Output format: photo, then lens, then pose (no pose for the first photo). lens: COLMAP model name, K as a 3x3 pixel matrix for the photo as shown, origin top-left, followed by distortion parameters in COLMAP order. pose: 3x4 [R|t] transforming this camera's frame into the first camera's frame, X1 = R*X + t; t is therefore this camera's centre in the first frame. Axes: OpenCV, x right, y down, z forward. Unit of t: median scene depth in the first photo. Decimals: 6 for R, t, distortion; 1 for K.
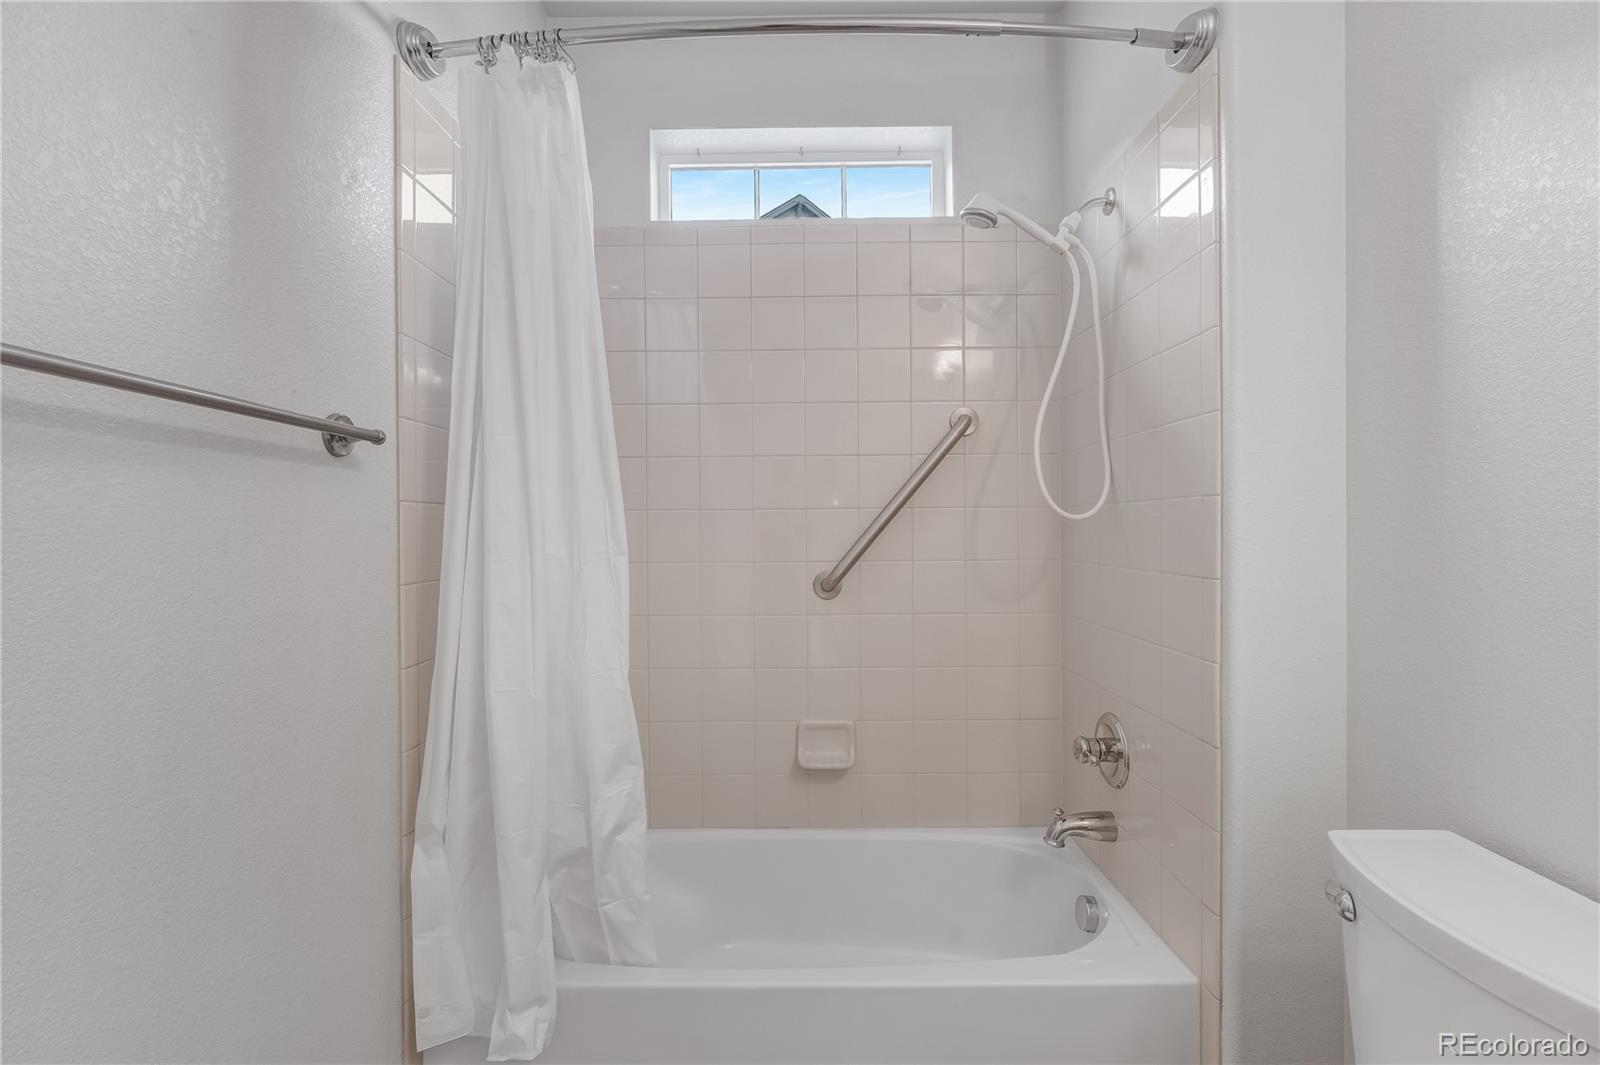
lens RADIAL K [[732.2, 0, 800.0], [0, 732.2, 532.5], [0, 0, 1]] dist [-0.003182, -0.000680]
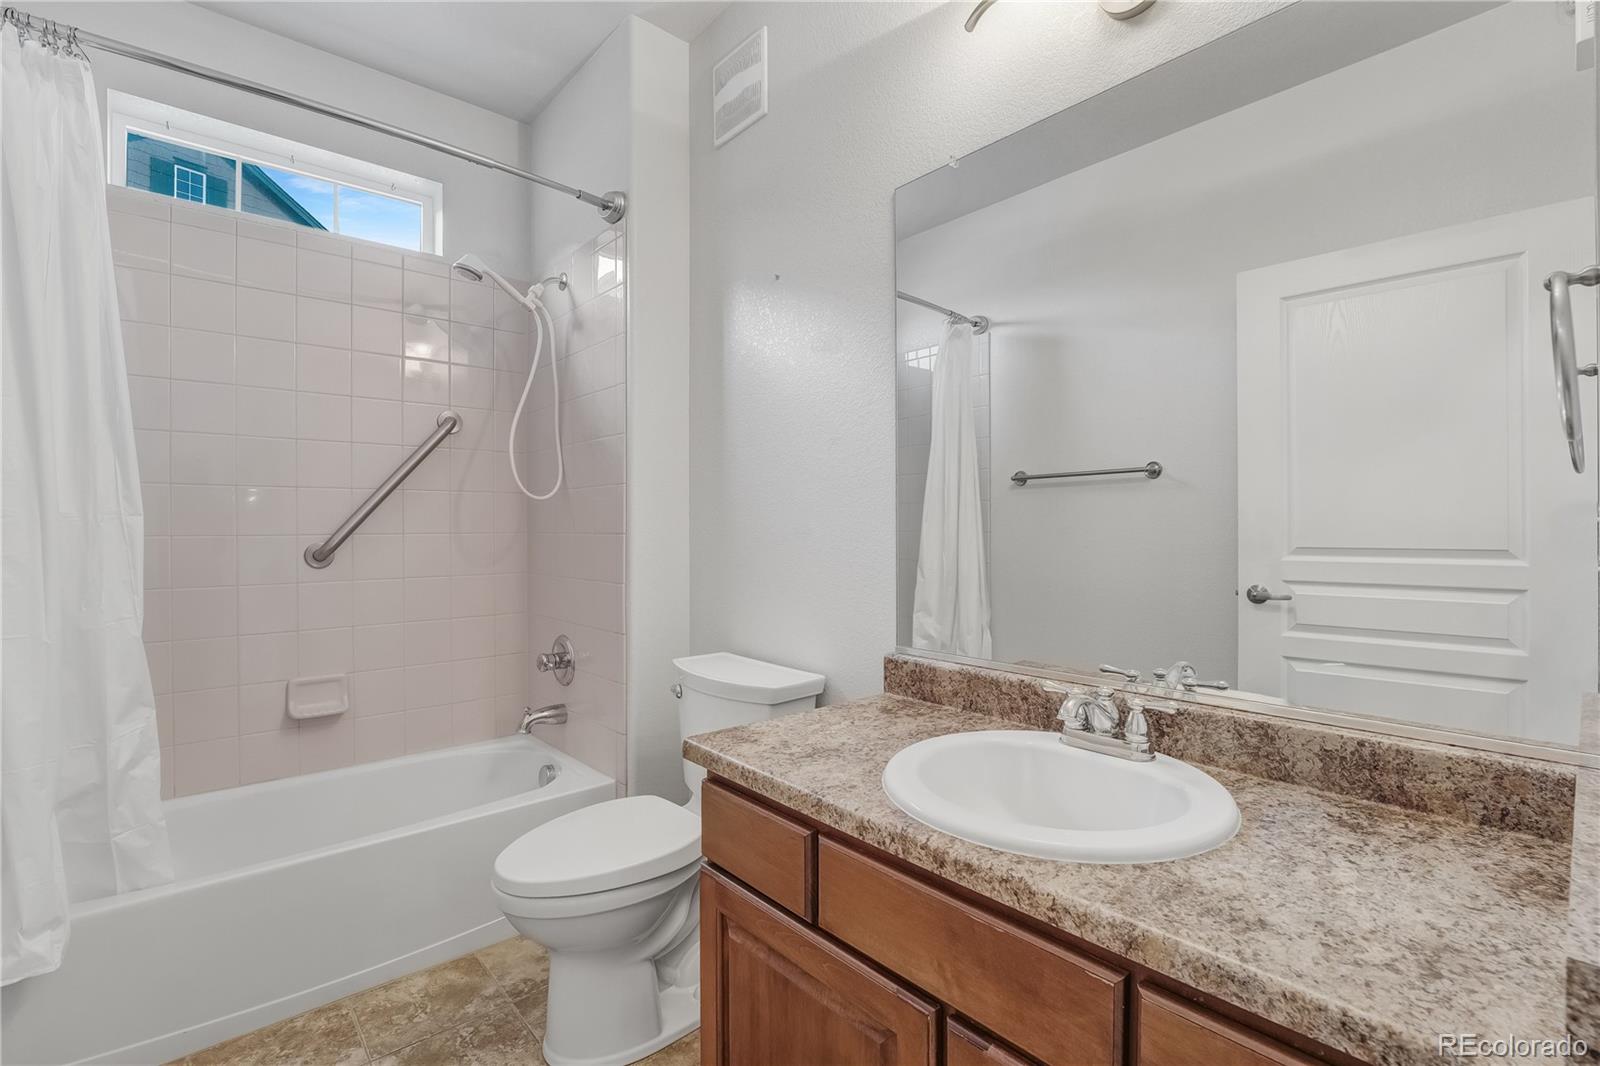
lens RADIAL K [[706.9, 0, 798.3], [0, 706.9, 526.0], [0, 0, 1]] dist [-0.018635, 0.000680]
pose [[0.750903, 0.005257, 0.660391, -0.147463], [0.001321, 0.999954, -0.009463, 0.045725], [-0.660411, 0.007978, 0.750862, -0.356526]]
